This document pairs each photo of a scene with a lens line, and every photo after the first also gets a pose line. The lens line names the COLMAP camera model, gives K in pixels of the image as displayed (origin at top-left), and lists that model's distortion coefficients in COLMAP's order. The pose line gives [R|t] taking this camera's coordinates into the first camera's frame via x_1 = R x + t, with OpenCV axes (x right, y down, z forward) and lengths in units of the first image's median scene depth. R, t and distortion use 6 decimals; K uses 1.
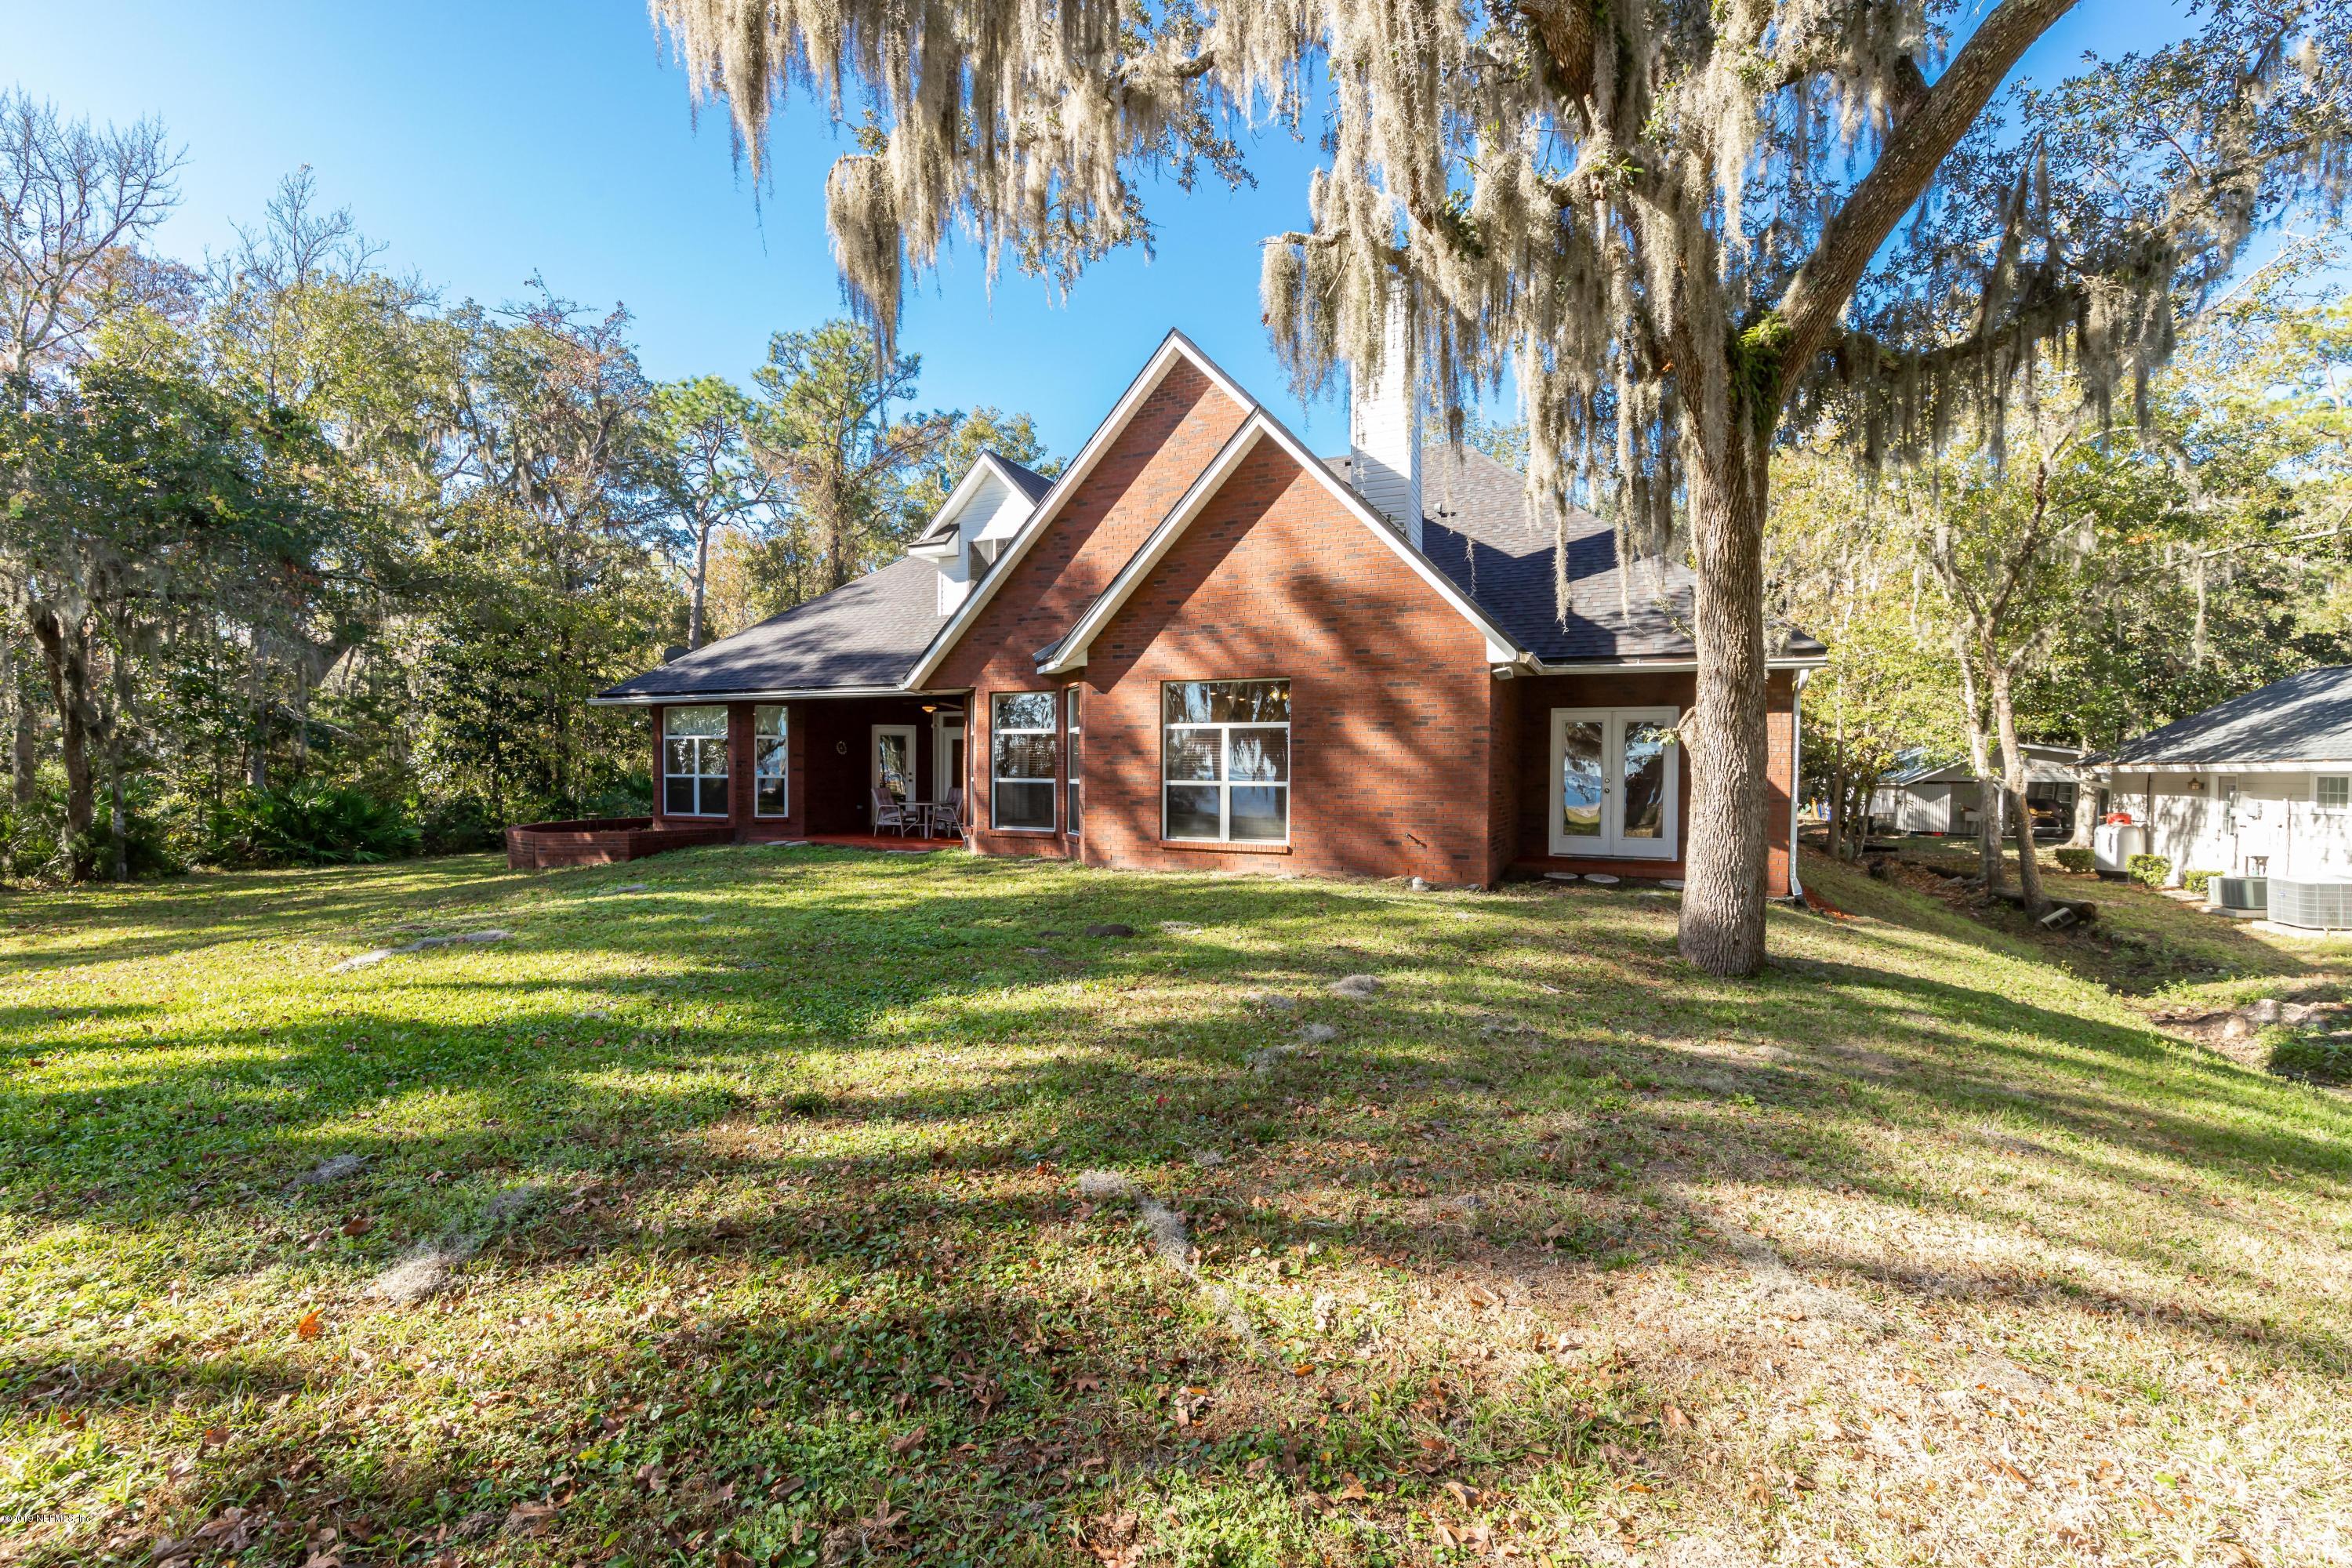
lens RADIAL K [[1076.0, 0, 1176.9], [0, 1076.0, 832.1], [0, 0, 1]] dist [-0.001746, -0.000405]
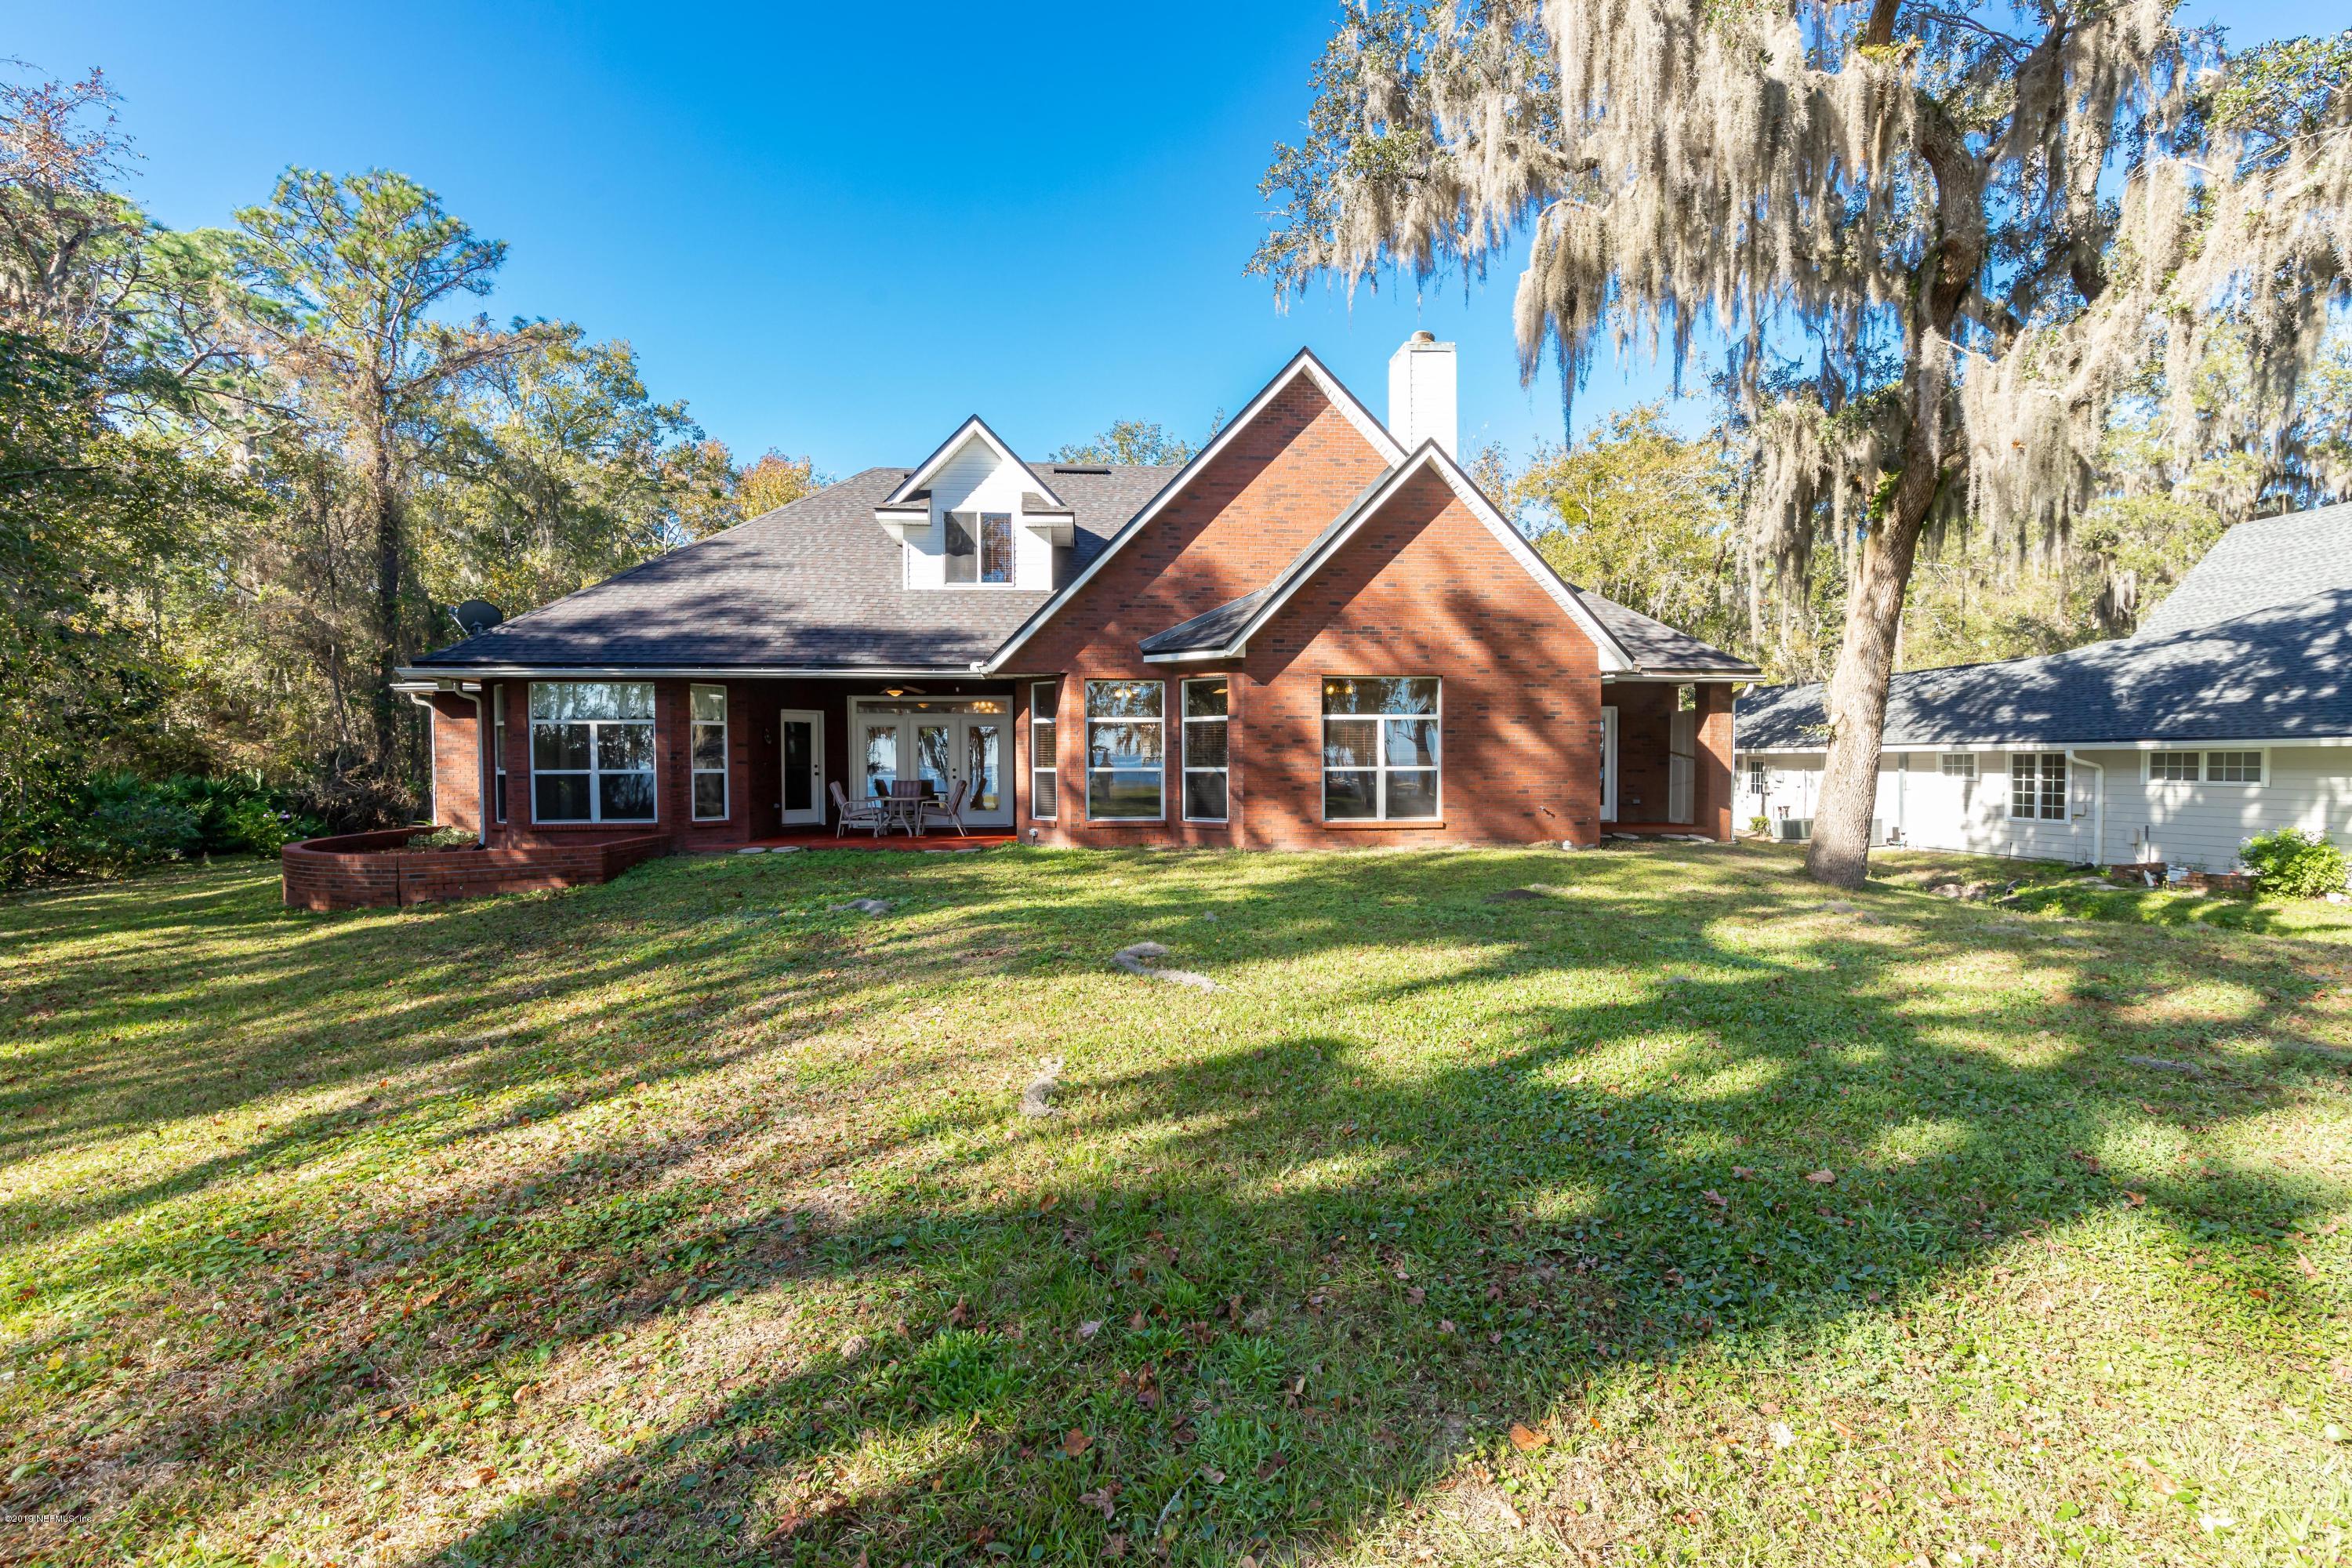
lens RADIAL K [[1076.0, 0, 1176.9], [0, 1076.0, 832.1], [0, 0, 1]] dist [-0.001746, -0.000405]
pose [[0.844118, -0.045249, 0.534244, -0.716556], [0.039394, 0.998973, 0.022368, -0.013383], [-0.534708, 0.002164, 0.845034, 0.163098]]
